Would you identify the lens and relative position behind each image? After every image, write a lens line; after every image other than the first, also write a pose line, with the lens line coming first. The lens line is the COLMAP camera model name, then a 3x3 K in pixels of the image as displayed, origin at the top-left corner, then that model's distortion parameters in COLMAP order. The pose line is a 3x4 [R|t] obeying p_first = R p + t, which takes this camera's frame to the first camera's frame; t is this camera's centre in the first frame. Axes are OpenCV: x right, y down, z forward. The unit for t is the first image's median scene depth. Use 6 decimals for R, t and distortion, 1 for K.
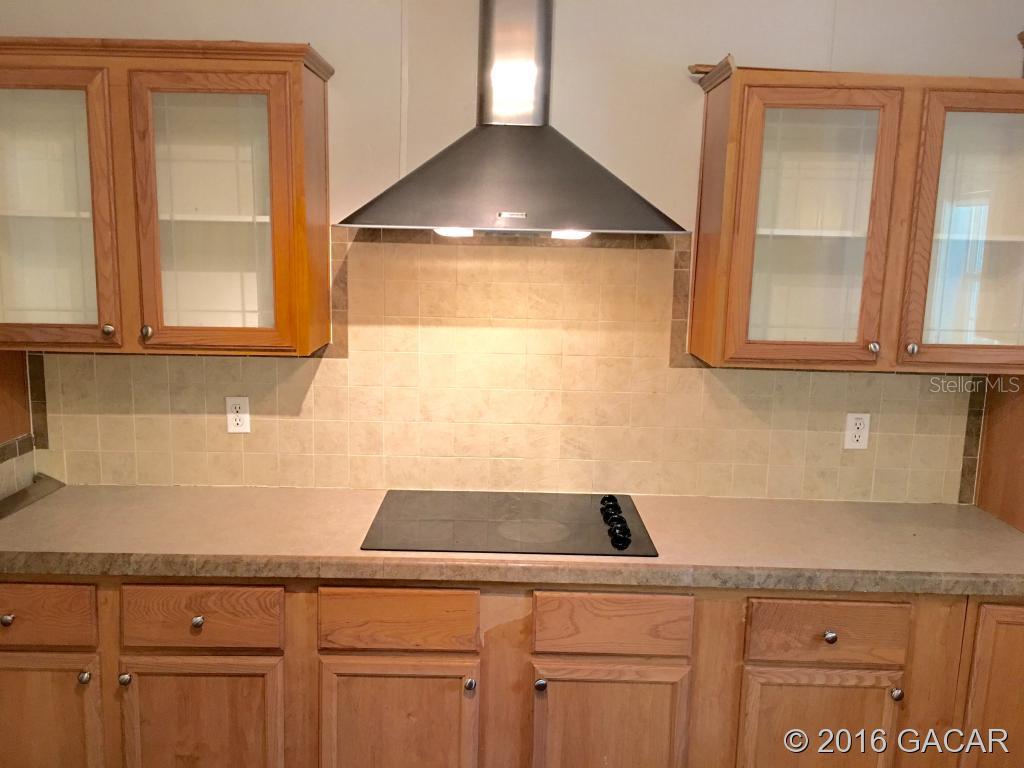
lens RADIAL K [[876.8, 0, 508.4], [0, 876.8, 378.6], [0, 0, 1]] dist [0.038887, -0.018552]
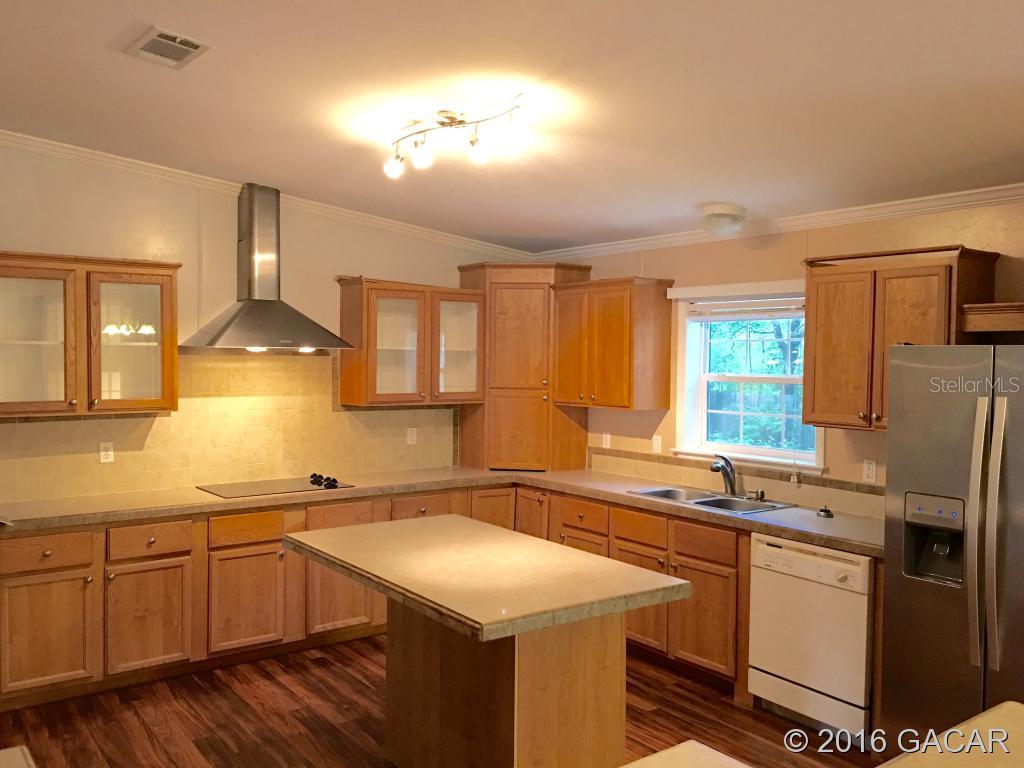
lens RADIAL K [[876.8, 0, 512.1], [0, 876.8, 383.6], [0, 0, 1]] dist [0.038887, -0.018552]
pose [[0.804810, -0.034860, 0.592508, -0.767570], [0.103600, 0.991199, -0.082405, 0.148819], [-0.584421, 0.127704, 0.801338, -1.011922]]
